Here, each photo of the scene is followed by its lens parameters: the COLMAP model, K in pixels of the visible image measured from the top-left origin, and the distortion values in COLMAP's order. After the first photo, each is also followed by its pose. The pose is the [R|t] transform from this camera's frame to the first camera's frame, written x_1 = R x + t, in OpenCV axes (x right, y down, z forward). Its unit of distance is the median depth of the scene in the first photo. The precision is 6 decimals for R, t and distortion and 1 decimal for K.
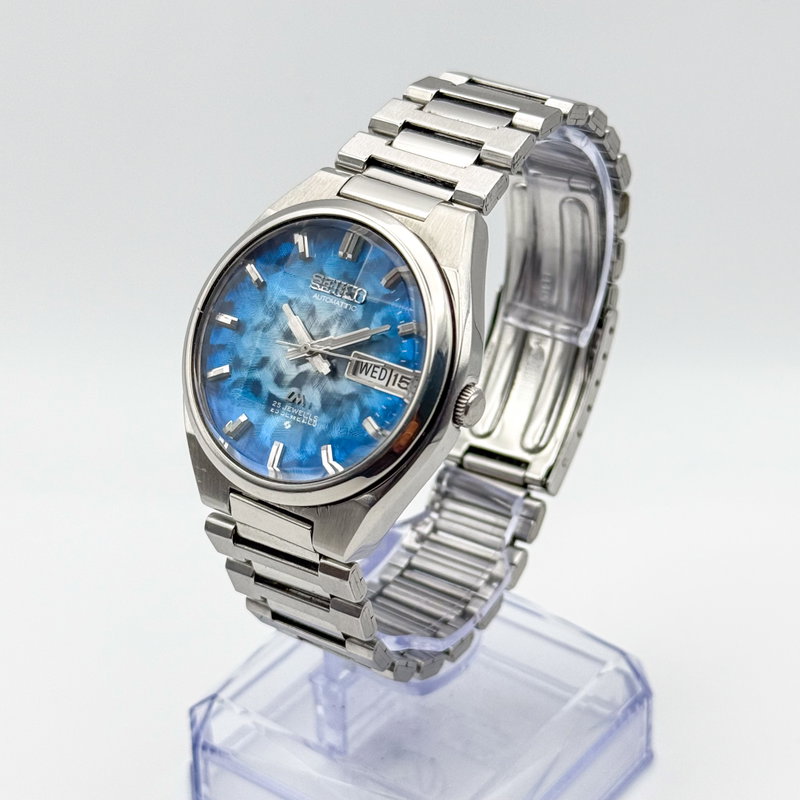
lens RADIAL K [[1852.8, 0, 398.1], [0, 1852.8, 404.0], [0, 0, 1]] dist [0.142994, 0.000000]
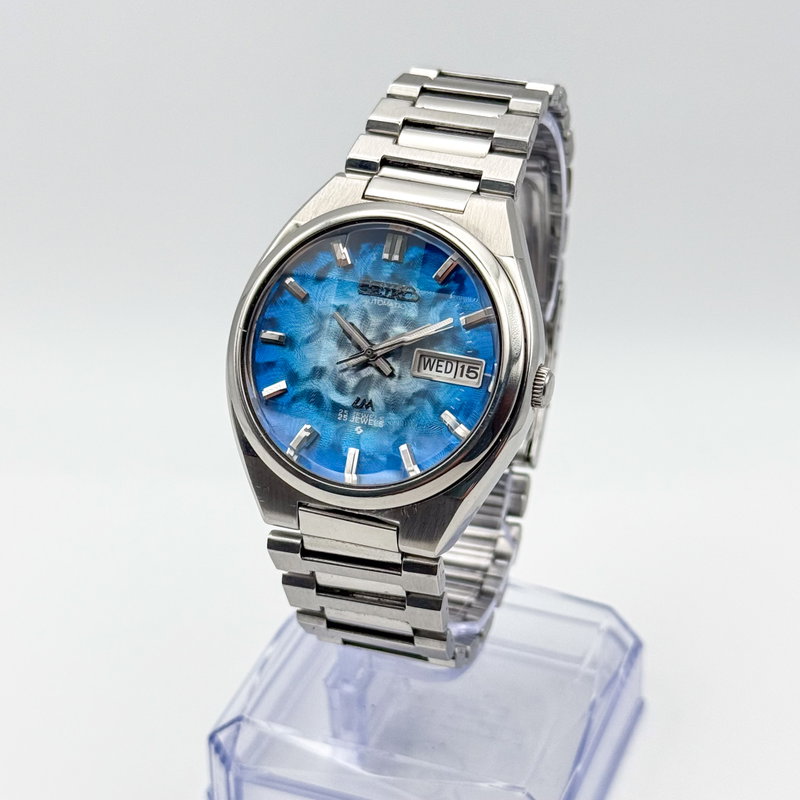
lens RADIAL K [[1852.8, 0, 379.1], [0, 1852.8, 384.7], [0, 0, 1]] dist [0.142994, 0.000000]
pose [[0.969295, -0.135734, 0.205046, -0.242922], [0.137099, 0.990528, 0.007604, -0.018701], [-0.204136, 0.020741, 0.978723, 0.014923]]
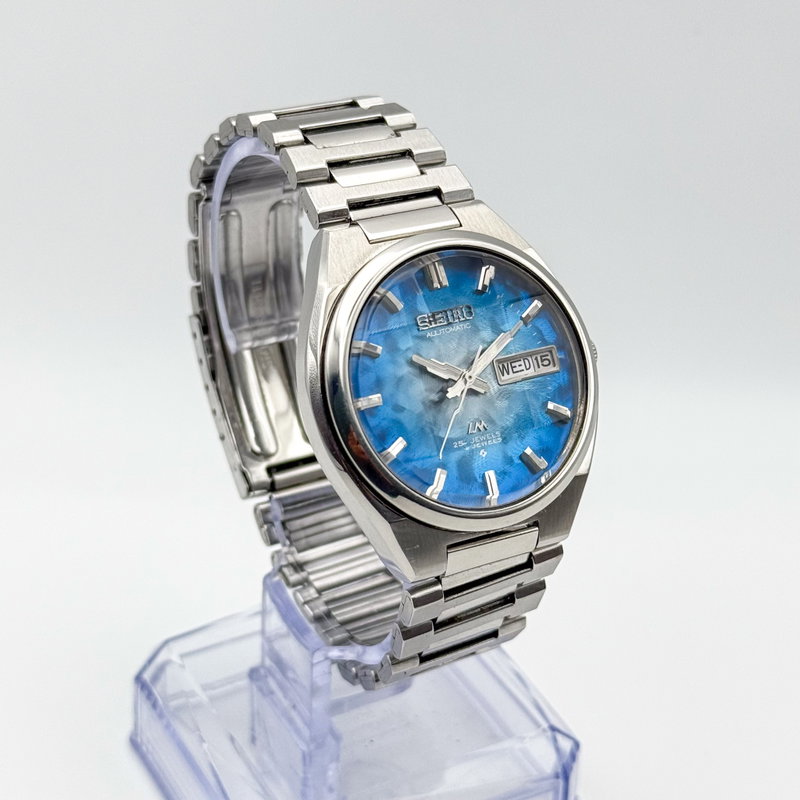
lens RADIAL K [[1852.8, 0, 405.7], [0, 1852.8, 393.9], [0, 0, 1]] dist [0.142994, 0.000000]
pose [[0.414046, -0.436003, 0.799041, -0.861033], [0.407344, 0.873769, 0.265703, -0.300238], [-0.814025, 0.215472, 0.539384, 0.460089]]
